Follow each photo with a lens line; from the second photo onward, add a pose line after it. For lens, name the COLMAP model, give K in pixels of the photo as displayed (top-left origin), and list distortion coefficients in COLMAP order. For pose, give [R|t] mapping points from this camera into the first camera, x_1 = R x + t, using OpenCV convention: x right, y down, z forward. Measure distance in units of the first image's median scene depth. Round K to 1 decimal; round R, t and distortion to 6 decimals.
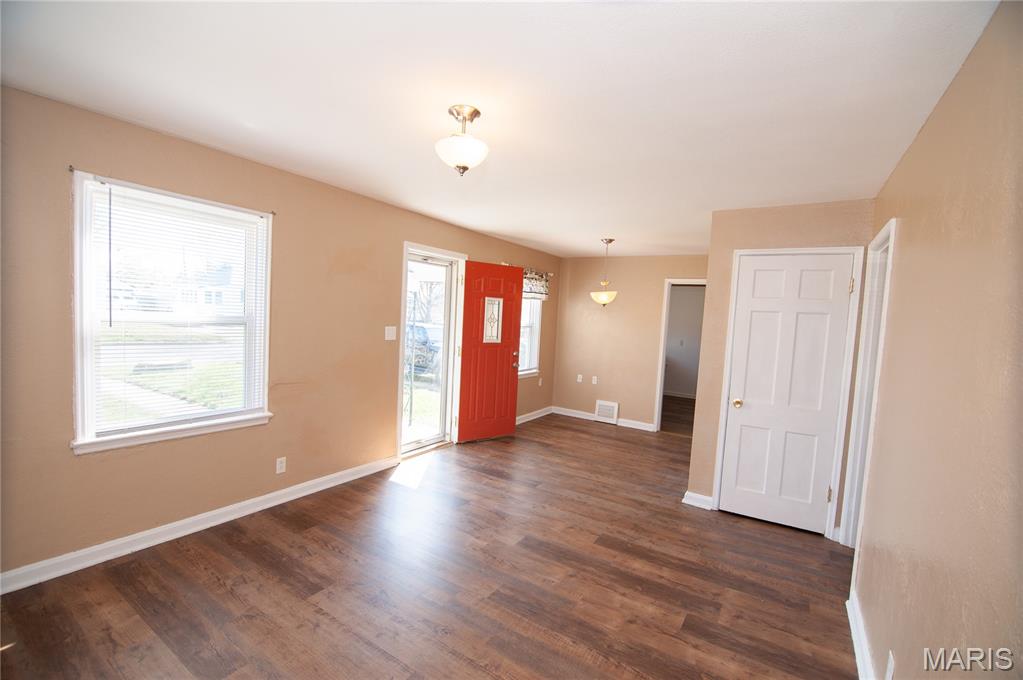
lens RADIAL K [[446.4, 0, 509.0], [0, 446.4, 336.5], [0, 0, 1]] dist [-0.004594, -0.003086]
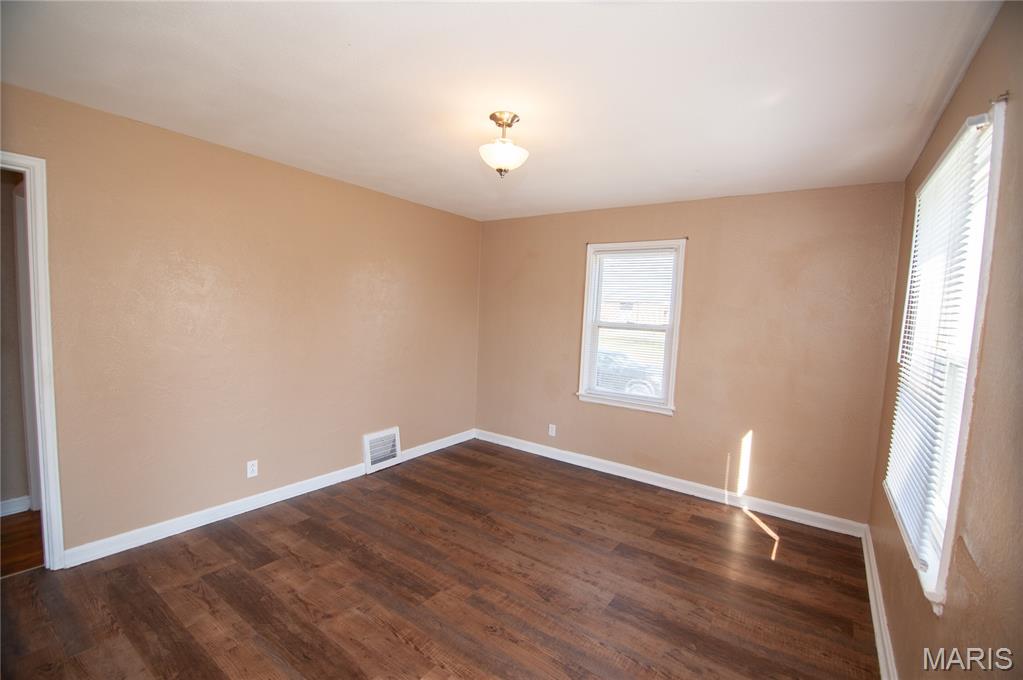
lens RADIAL K [[446.4, 0, 510.6], [0, 446.4, 343.6], [0, 0, 1]] dist [-0.004594, -0.003086]
pose [[-0.994260, -0.100324, 0.037179, -0.129026], [-0.094758, 0.987054, 0.129405, -0.067175], [-0.049680, 0.125139, -0.990895, 1.321230]]
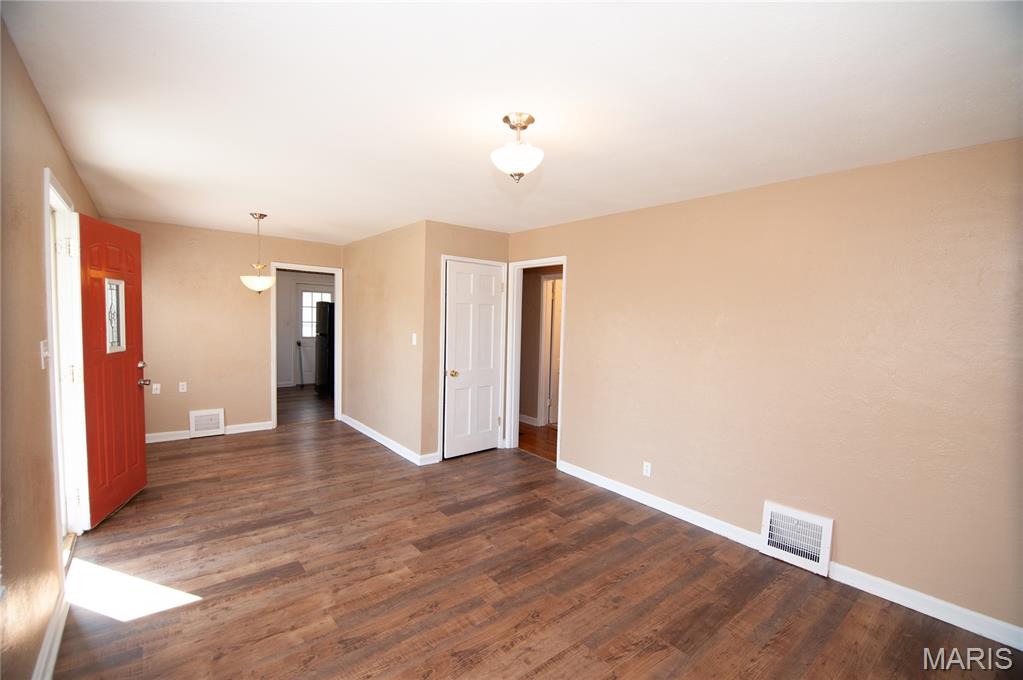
lens RADIAL K [[446.4, 0, 510.5], [0, 446.4, 343.0], [0, 0, 1]] dist [-0.004594, -0.003086]
pose [[0.309418, -0.097439, 0.945921, -0.686099], [0.033365, 0.995236, 0.091605, -0.056875], [-0.950341, 0.003216, 0.311195, 0.445576]]
